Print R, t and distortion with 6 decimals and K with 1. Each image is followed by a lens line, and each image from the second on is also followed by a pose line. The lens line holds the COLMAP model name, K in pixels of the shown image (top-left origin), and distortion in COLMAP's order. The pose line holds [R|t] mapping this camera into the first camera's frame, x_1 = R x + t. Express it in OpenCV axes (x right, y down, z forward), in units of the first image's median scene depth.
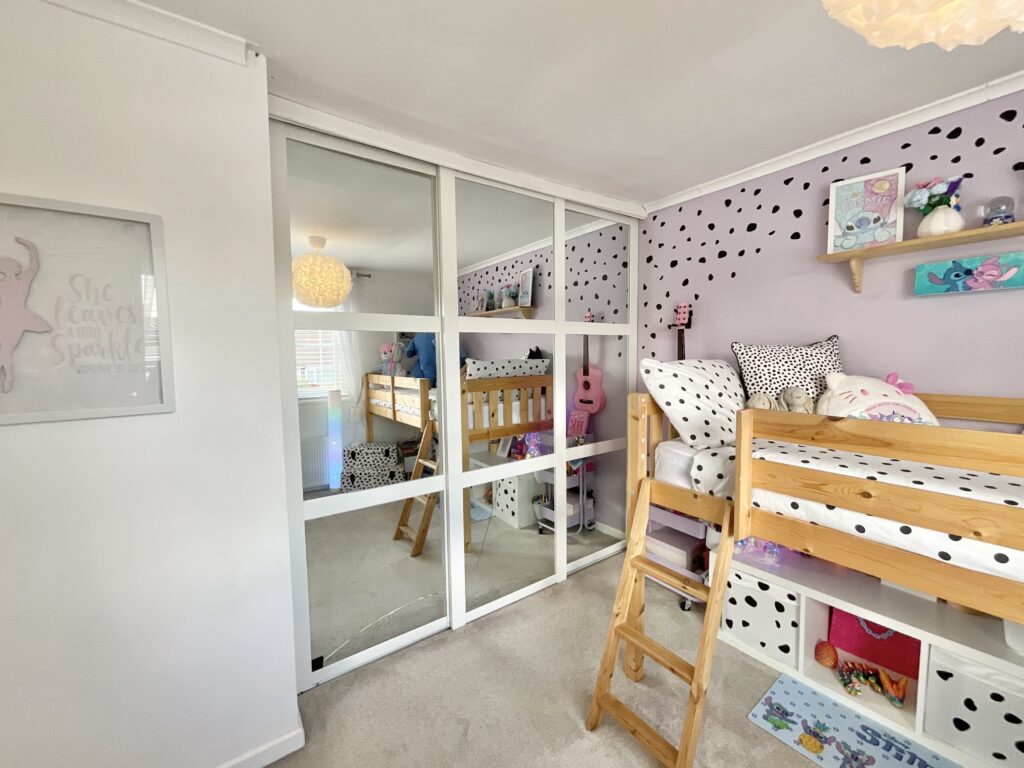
lens RADIAL K [[418.4, 0, 514.4], [0, 418.4, 383.8], [0, 0, 1]] dist [0.001800, -0.000560]
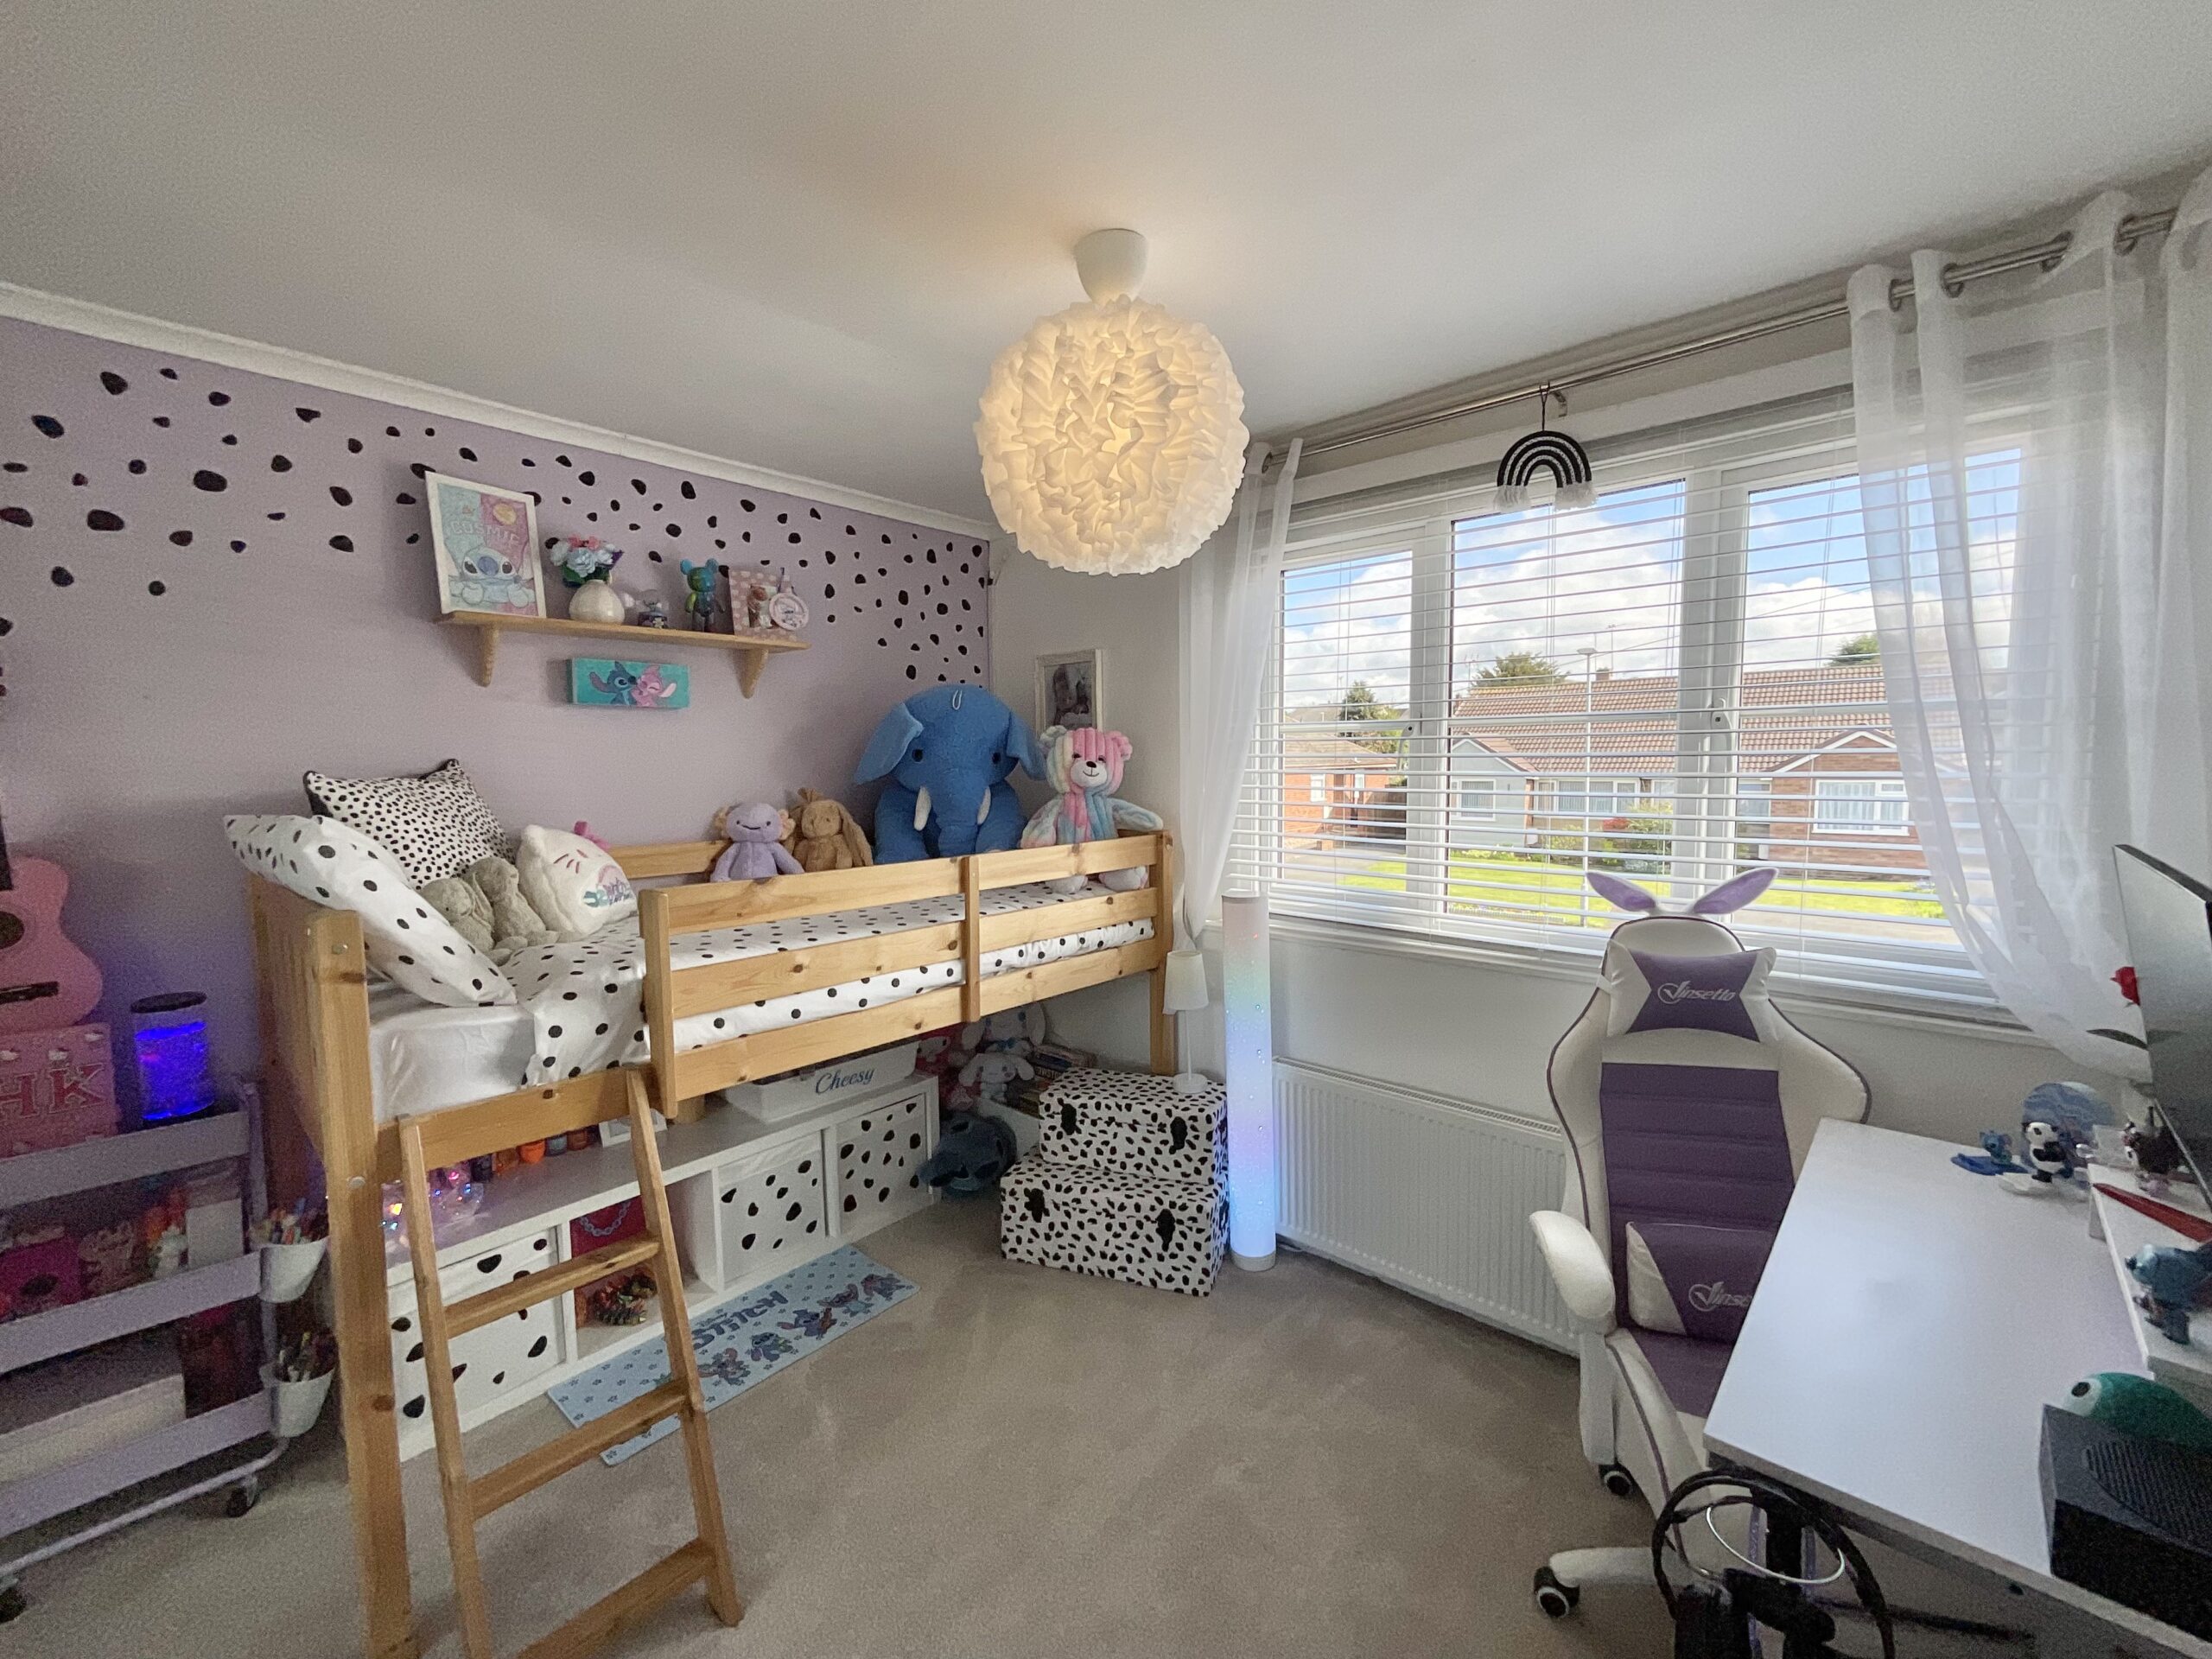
lens RADIAL K [[903.8, 0, 1109.7], [0, 903.8, 828.6], [0, 0, 1]] dist [0.001800, -0.000560]
pose [[-0.216381, -0.059136, 0.974516, -0.615299], [0.081473, 0.993589, 0.078384, -0.055990], [-0.972904, 0.096357, -0.210175, 0.488974]]
